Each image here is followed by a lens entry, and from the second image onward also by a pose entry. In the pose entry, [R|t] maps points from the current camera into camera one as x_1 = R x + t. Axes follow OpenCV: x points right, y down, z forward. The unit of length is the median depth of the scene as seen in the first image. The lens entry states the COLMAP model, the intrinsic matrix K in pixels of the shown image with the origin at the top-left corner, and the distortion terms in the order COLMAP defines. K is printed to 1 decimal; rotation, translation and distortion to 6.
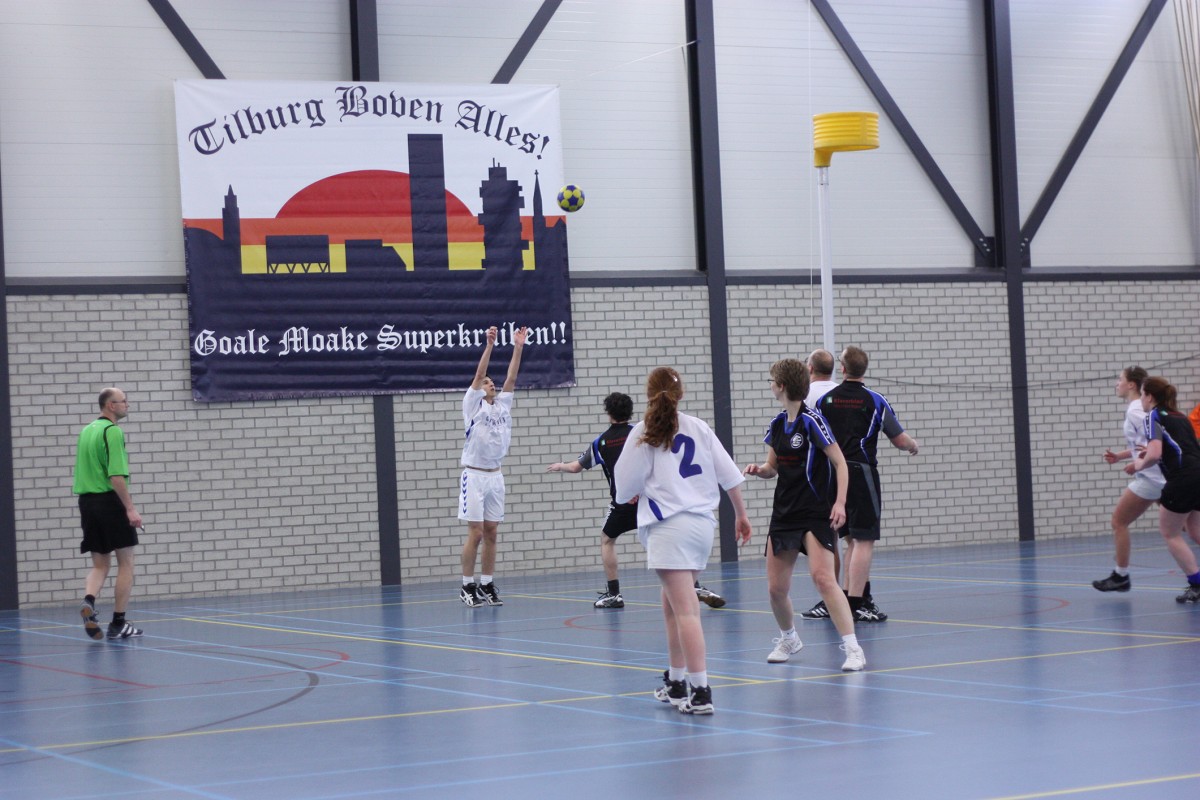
lens RADIAL K [[2746.2, 0, 588.8], [0, 2746.2, 401.9], [0, 0, 1]] dist [-0.111091, 0.000000]
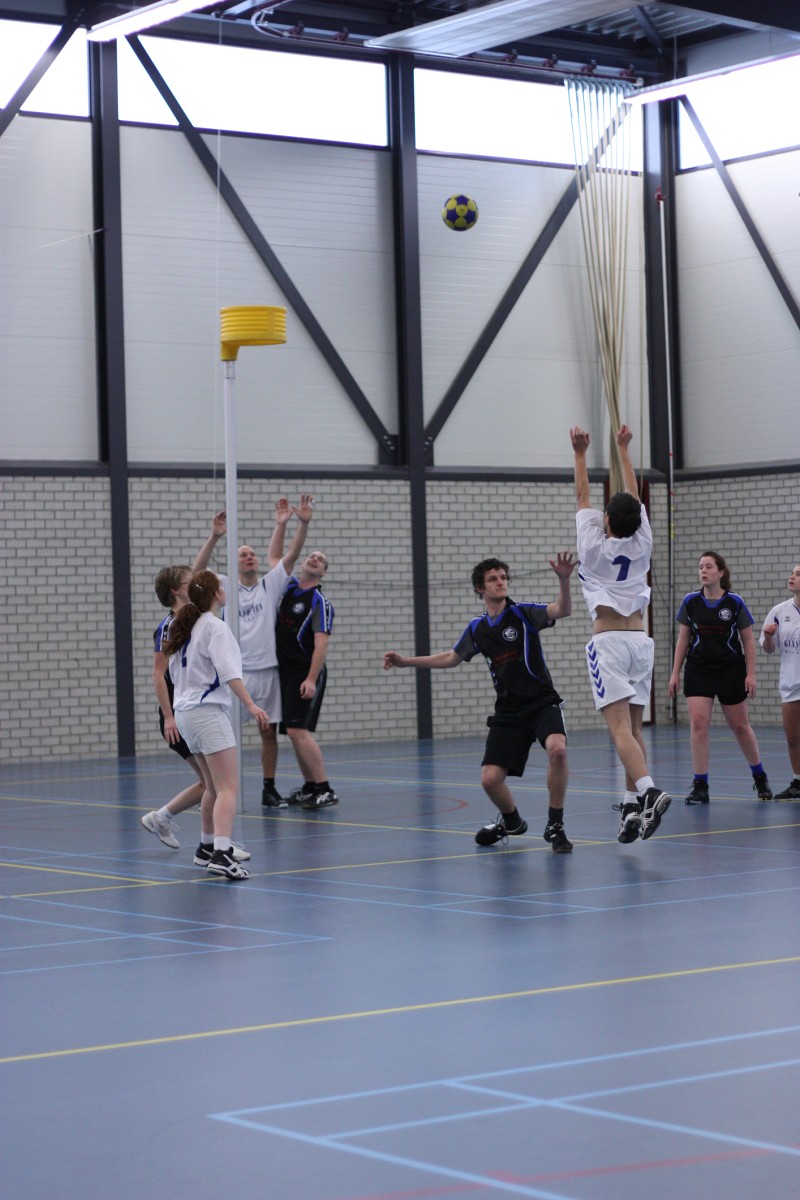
lens RADIAL K [[2746.2, 0, 406.6], [0, 2746.2, 604.8], [0, 0, 1]] dist [-0.111091, 0.000000]
pose [[0.988291, 0.017506, 0.151575, 0.000167], [-0.017974, 0.999837, 0.001717, -0.000051], [-0.151520, -0.004421, 0.988444, 0.008845]]
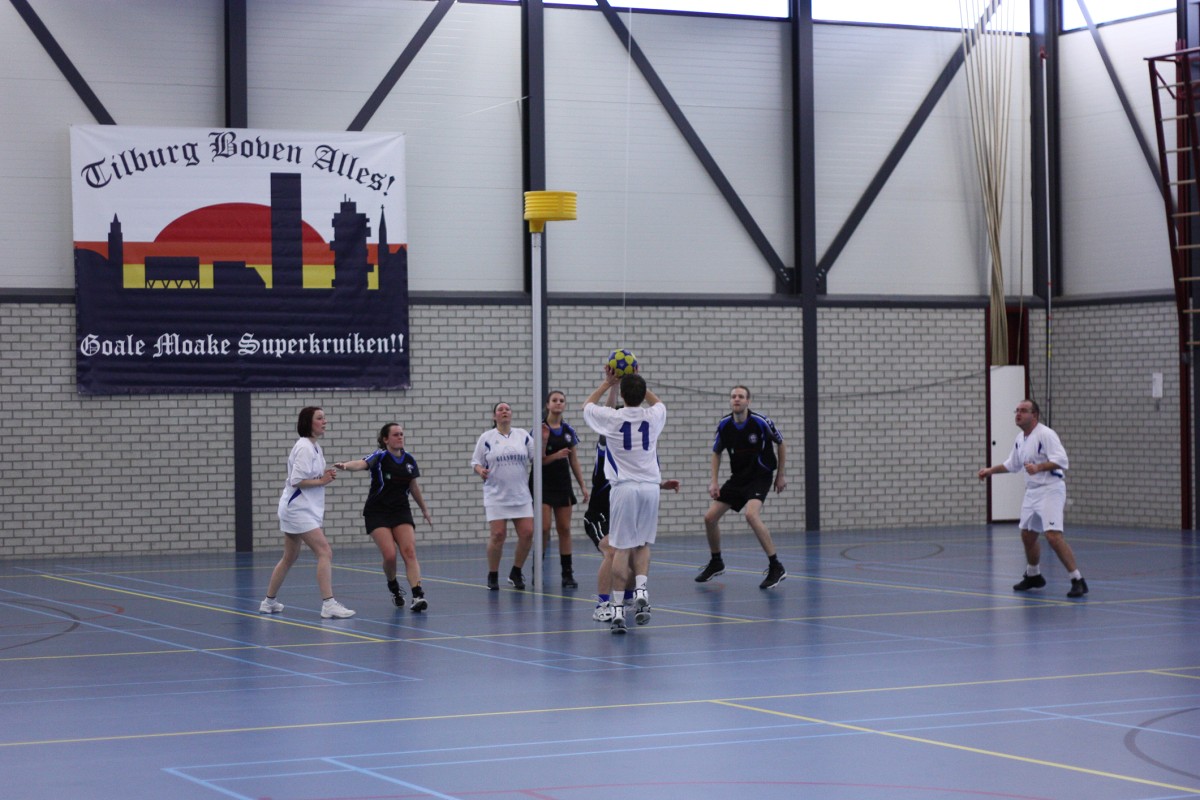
lens RADIAL K [[2746.2, 0, 596.9], [0, 2746.2, 400.6], [0, 0, 1]] dist [-0.111091, 0.000000]
pose [[0.999215, 0.031157, -0.024467, 0.103268], [-0.030823, 0.999428, 0.013917, -0.019302], [0.024887, -0.013152, 0.999604, -0.176846]]
